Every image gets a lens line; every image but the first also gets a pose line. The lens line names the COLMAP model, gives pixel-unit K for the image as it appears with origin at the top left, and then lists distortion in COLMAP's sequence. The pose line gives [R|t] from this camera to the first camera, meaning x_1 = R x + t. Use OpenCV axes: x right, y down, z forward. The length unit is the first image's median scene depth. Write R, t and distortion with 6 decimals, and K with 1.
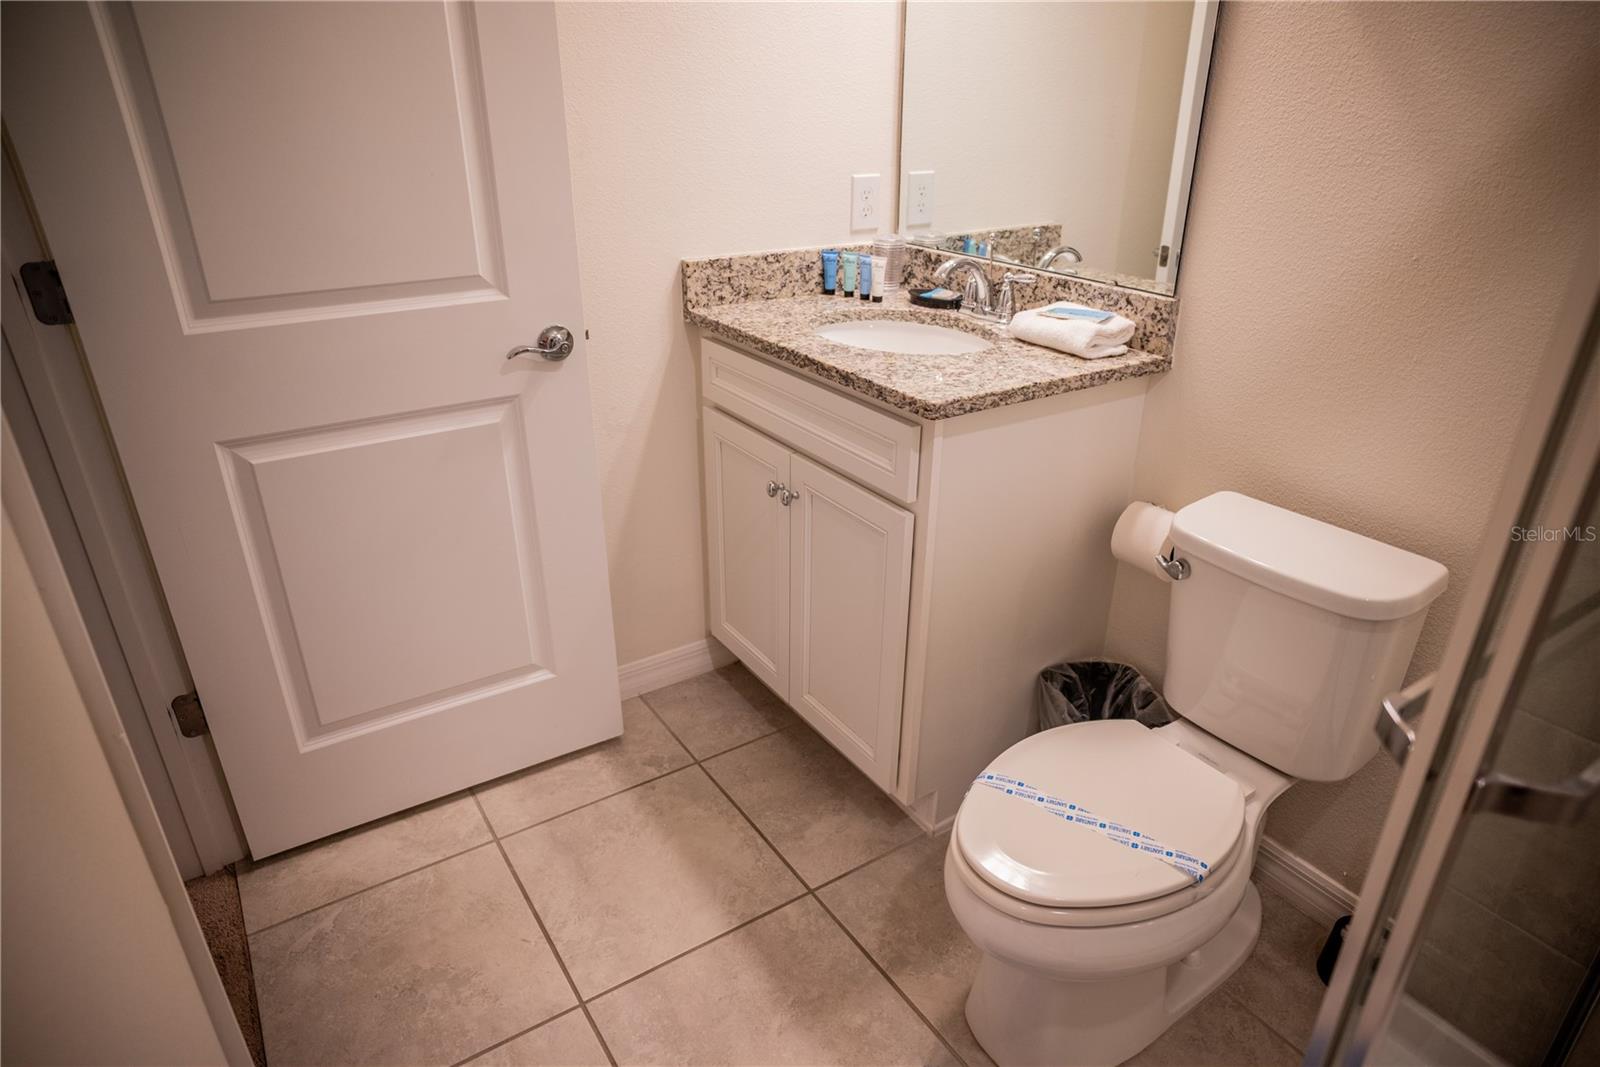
lens RADIAL K [[905.2, 0, 800.0], [0, 905.2, 533.5], [0, 0, 1]] dist [-0.062684, 0.000170]
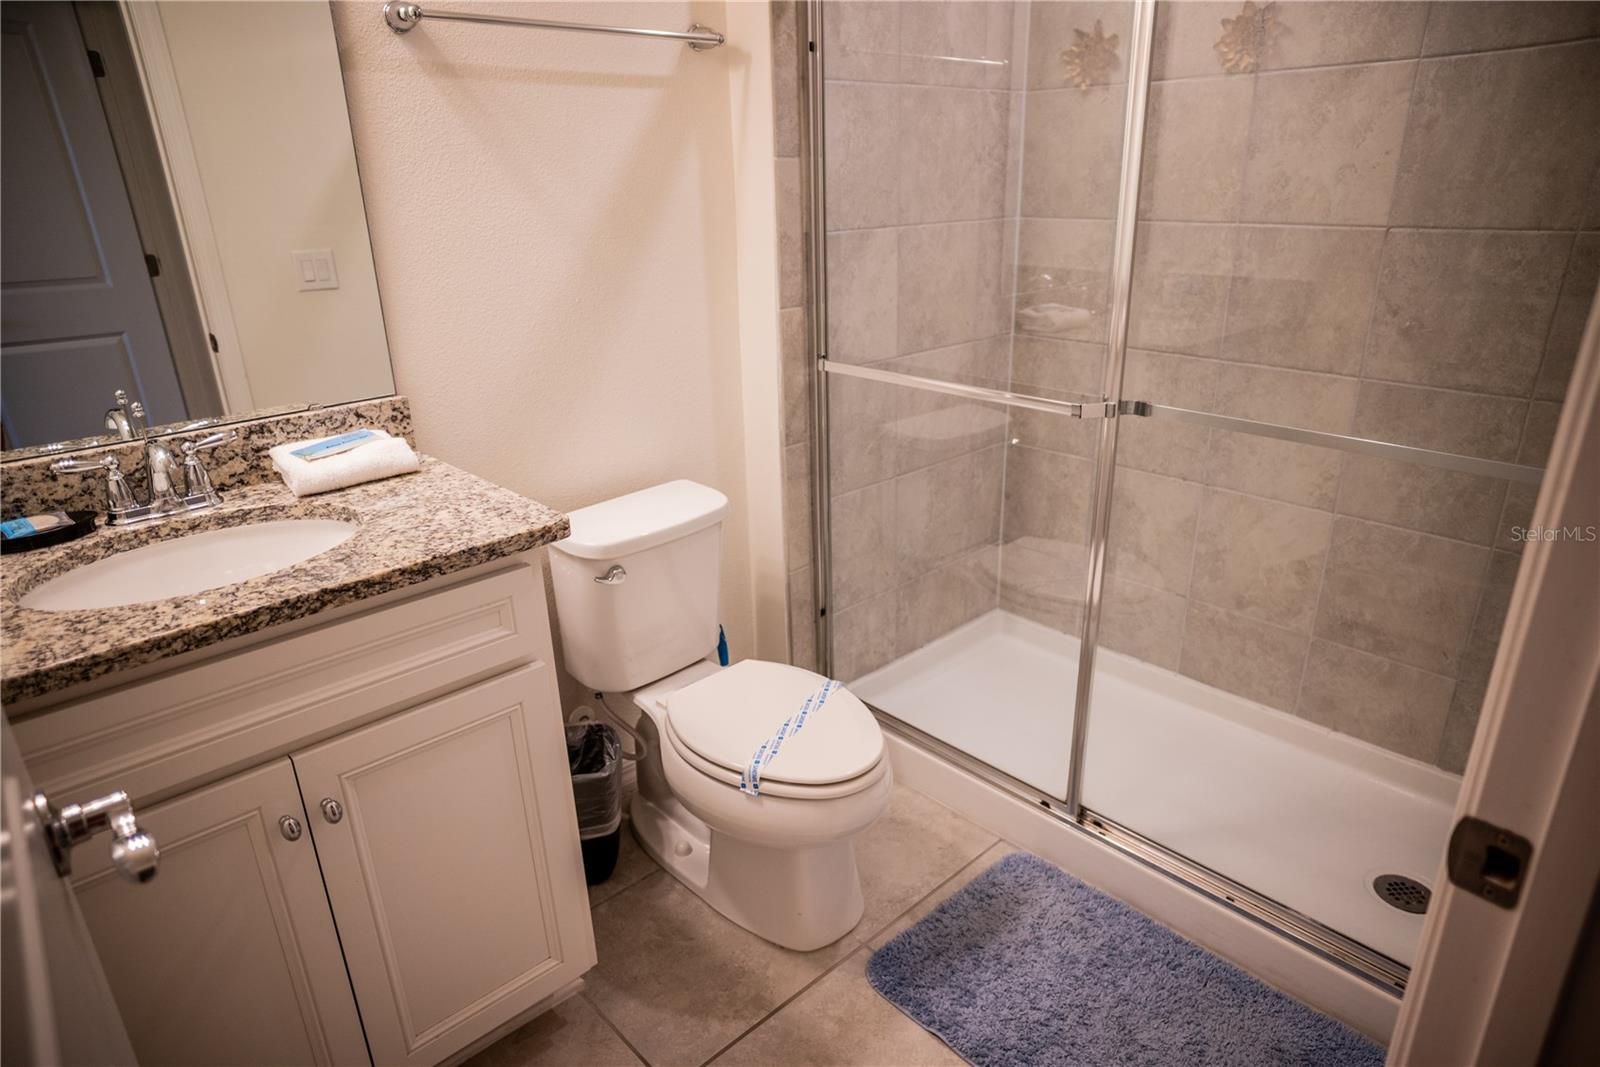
lens RADIAL K [[942.4, 0, 800.0], [0, 942.4, 533.5], [0, 0, 1]] dist [-0.067590, 0.000796]
pose [[-0.163677, -0.347675, 0.923218, -0.662697], [0.448950, 0.807064, 0.383526, -0.329834], [-0.878439, 0.477253, 0.023991, 0.637935]]
